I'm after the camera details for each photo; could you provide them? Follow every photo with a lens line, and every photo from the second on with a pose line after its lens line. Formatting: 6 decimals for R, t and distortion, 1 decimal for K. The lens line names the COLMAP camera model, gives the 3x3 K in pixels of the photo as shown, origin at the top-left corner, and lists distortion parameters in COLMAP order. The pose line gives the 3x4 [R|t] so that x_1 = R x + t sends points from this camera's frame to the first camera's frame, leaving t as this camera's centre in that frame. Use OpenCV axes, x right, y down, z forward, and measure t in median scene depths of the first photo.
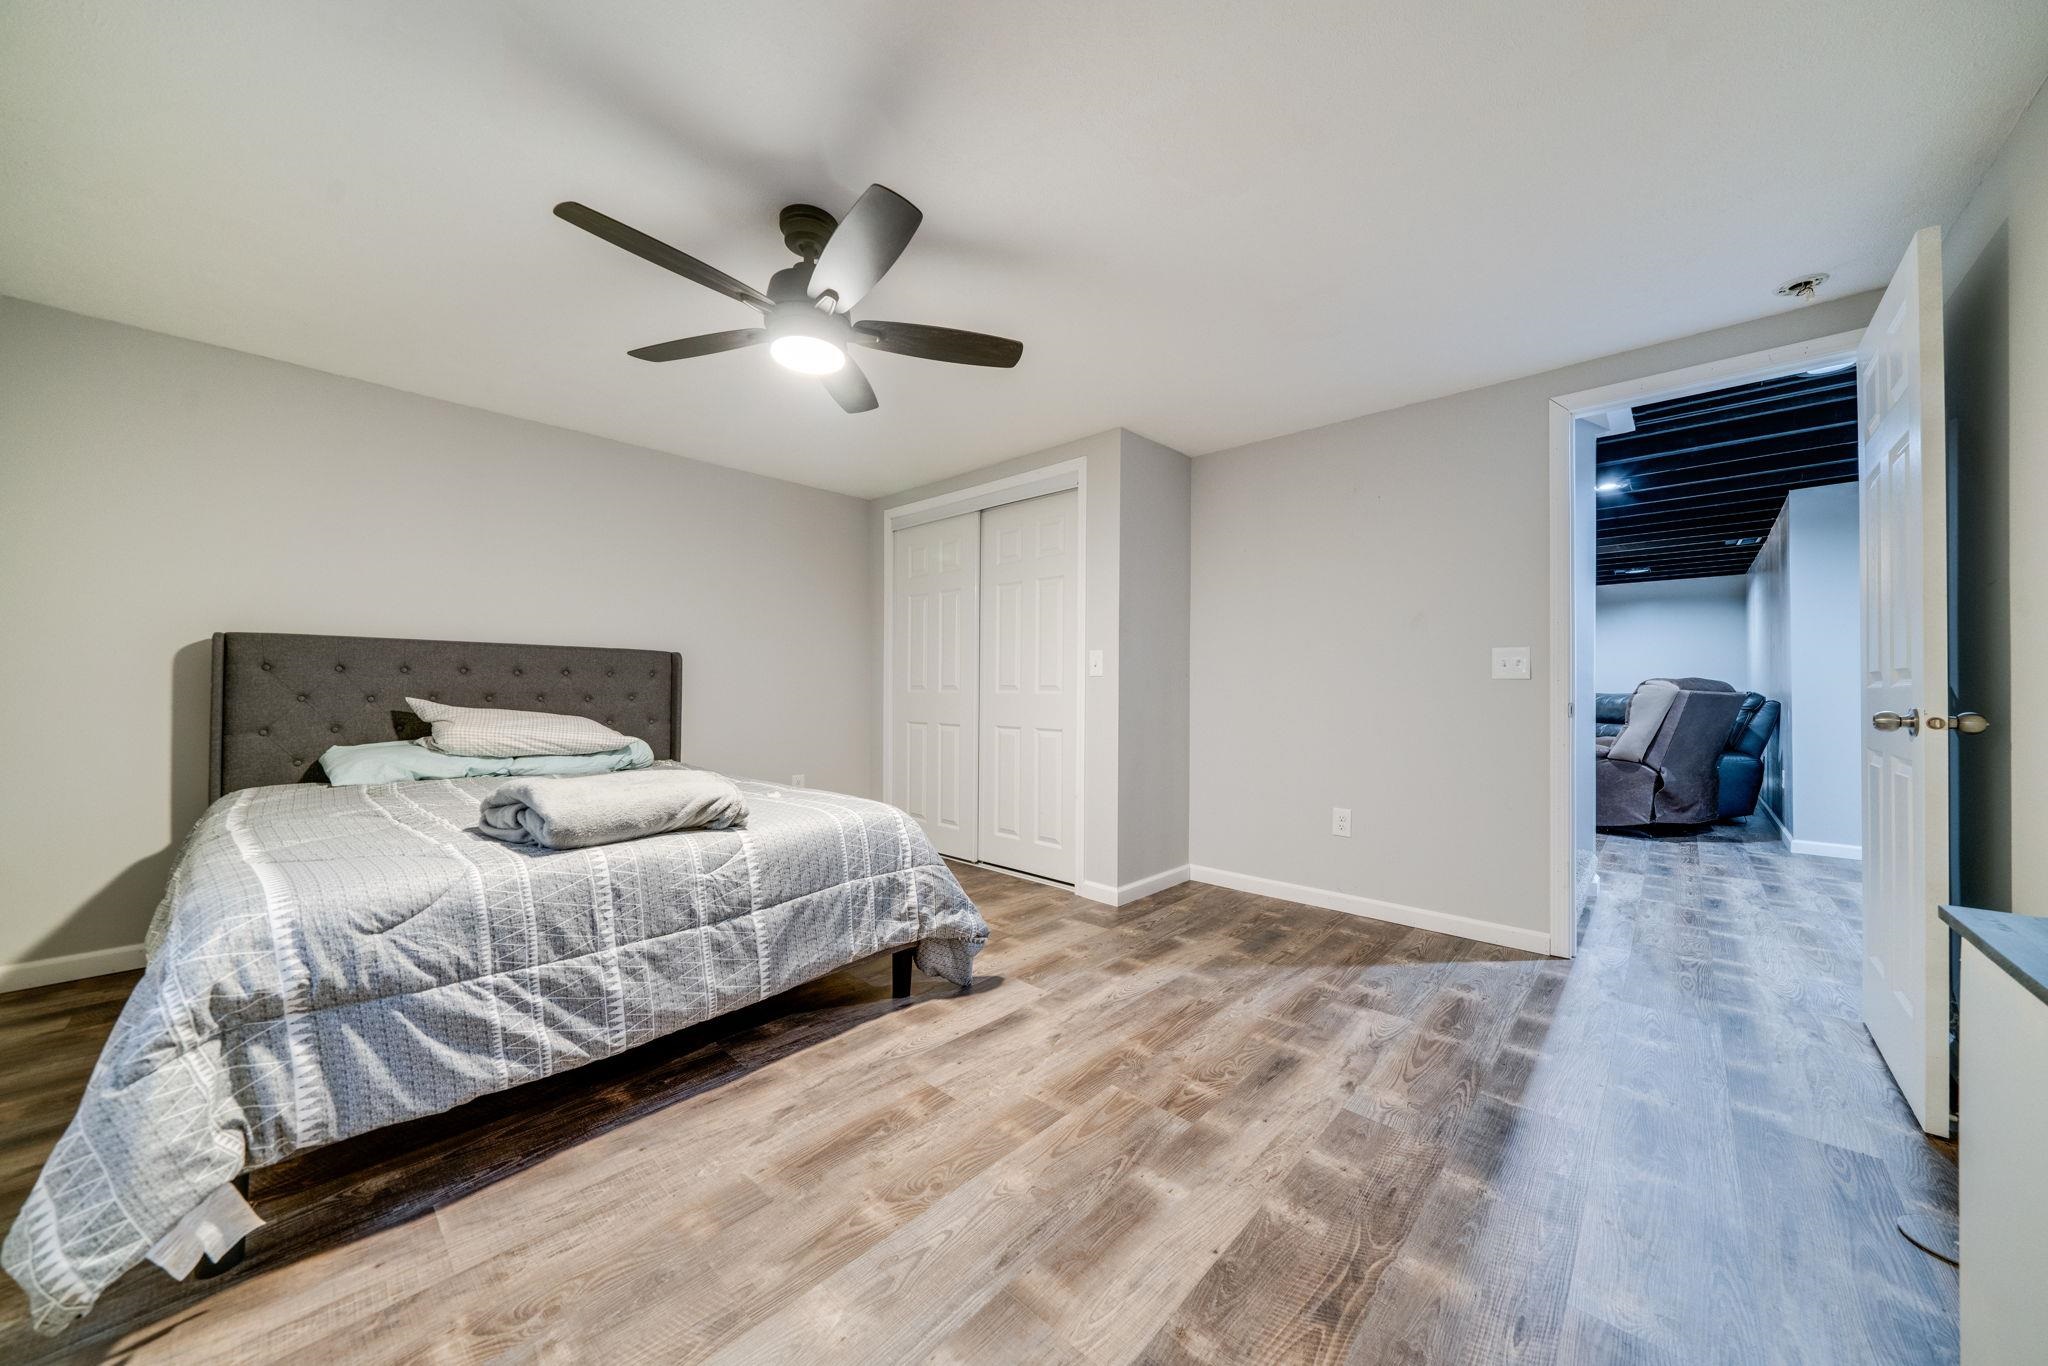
lens RADIAL K [[686.7, 0, 1027.6], [0, 686.7, 687.0], [0, 0, 1]] dist [-0.005029, -0.000019]
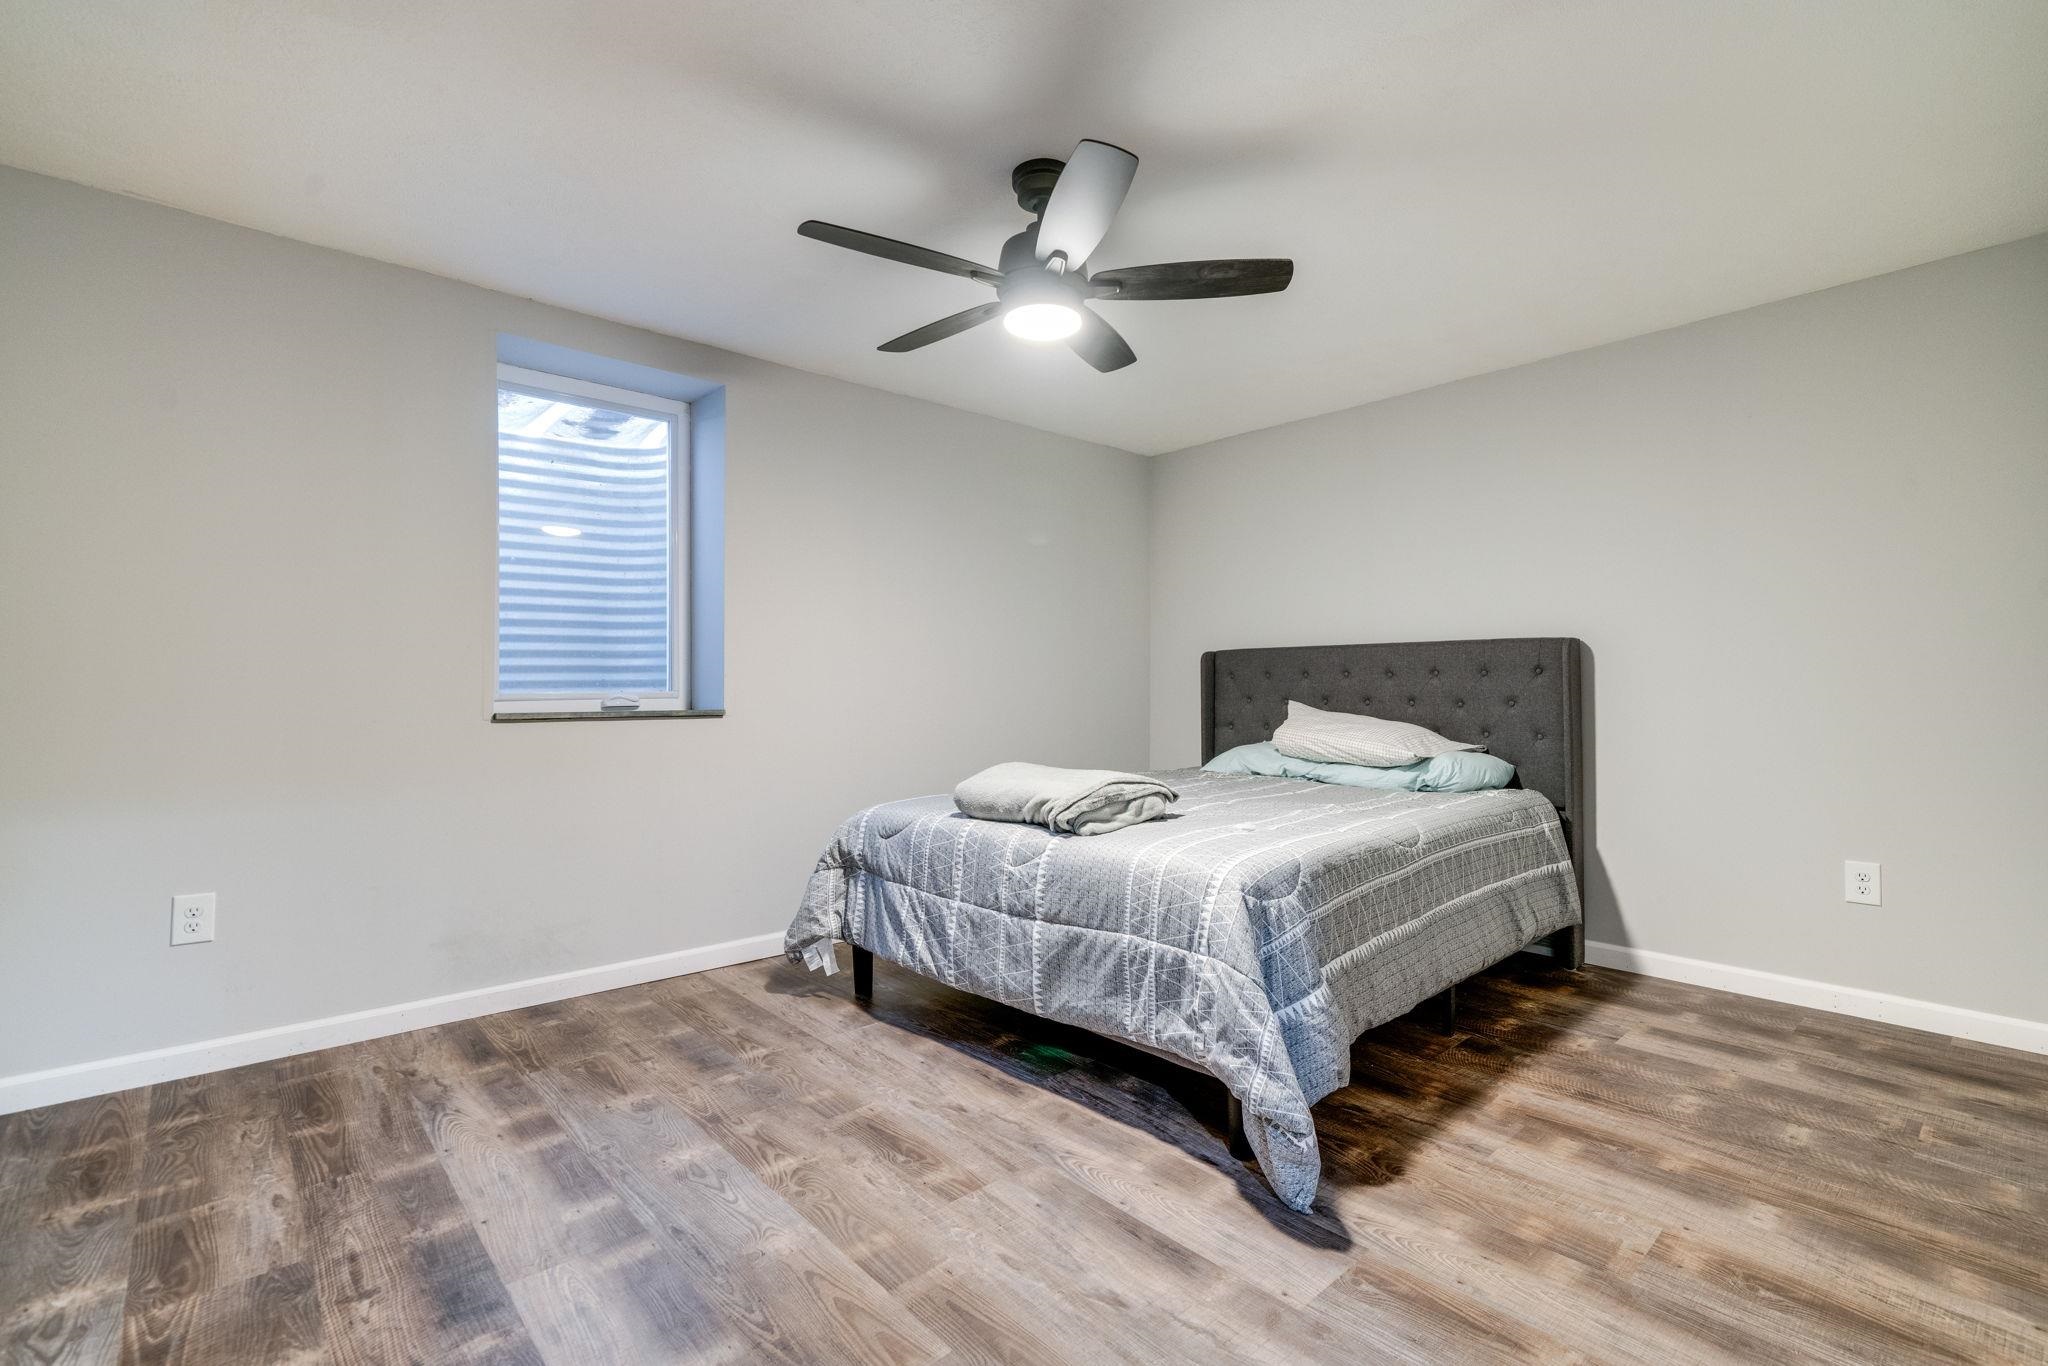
lens RADIAL K [[884.6, 0, 1026.3], [0, 884.6, 680.5], [0, 0, 1]] dist [-0.001856, -0.000145]
pose [[-0.058046, -0.017893, -0.998154, 0.869220], [0.005081, 0.999821, -0.018219, 0.012287], [0.998301, -0.006129, -0.057944, 1.078594]]
